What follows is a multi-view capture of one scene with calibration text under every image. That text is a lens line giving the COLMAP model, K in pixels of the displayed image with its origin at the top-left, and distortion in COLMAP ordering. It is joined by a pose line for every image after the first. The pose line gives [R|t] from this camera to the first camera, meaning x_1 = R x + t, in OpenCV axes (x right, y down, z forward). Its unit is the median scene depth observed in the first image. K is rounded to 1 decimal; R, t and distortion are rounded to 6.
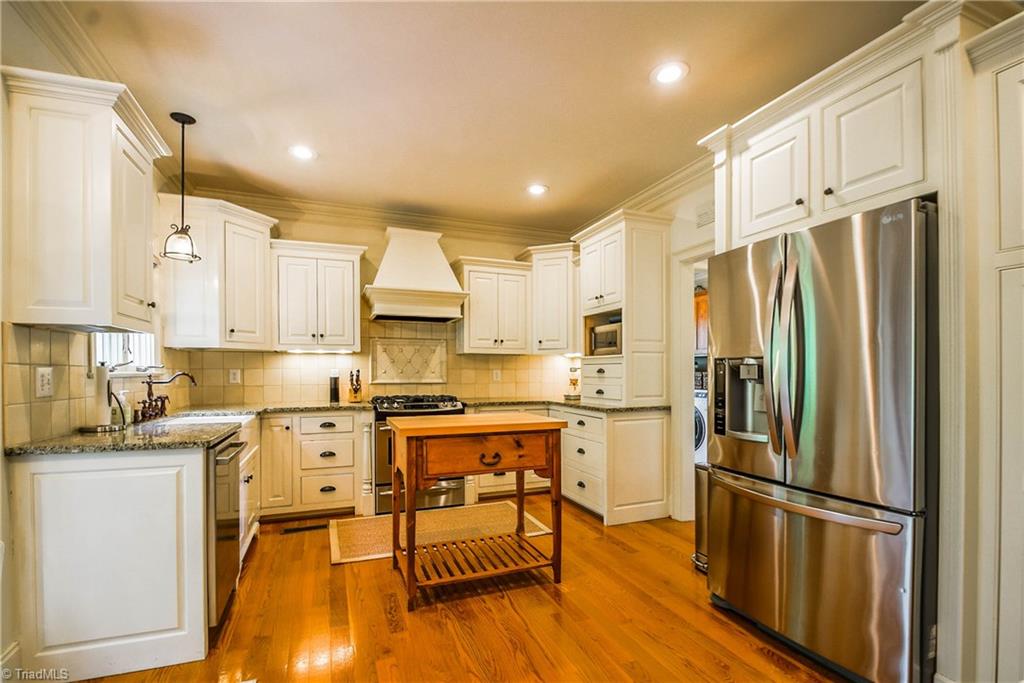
lens RADIAL K [[474.7, 0, 531.3], [0, 474.7, 369.7], [0, 0, 1]] dist [0.005148, -0.009632]
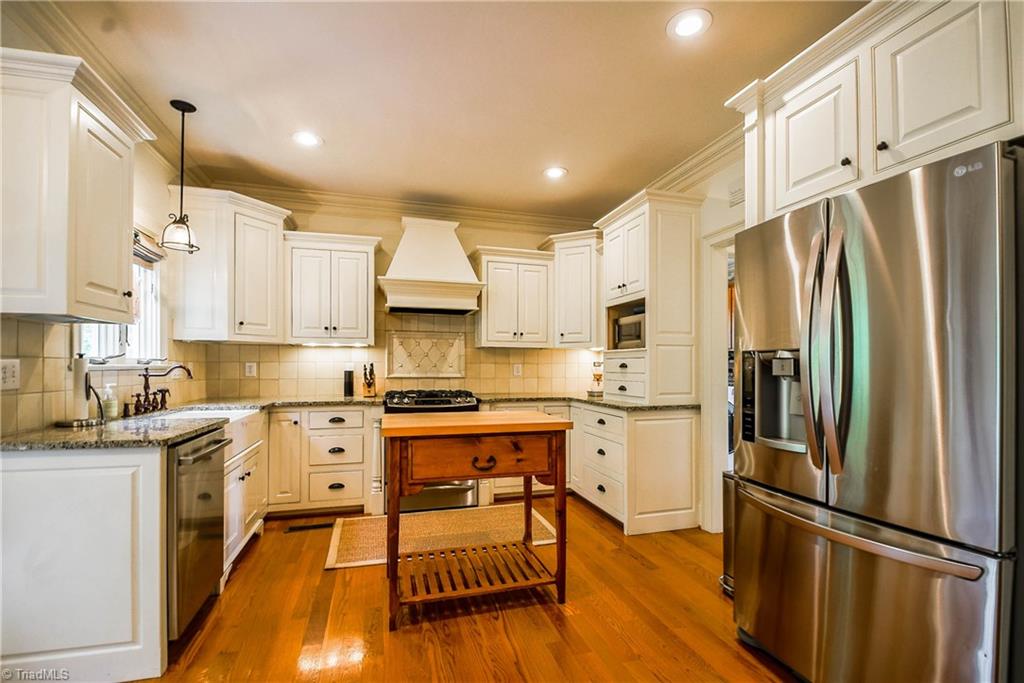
lens RADIAL K [[474.7, 0, 525.8], [0, 474.7, 360.3], [0, 0, 1]] dist [0.005148, -0.009632]
pose [[0.995729, 0.003354, -0.092265, 0.063701], [-0.004146, 0.999956, -0.008394, 0.000928], [0.092232, 0.008741, 0.995699, 0.094110]]
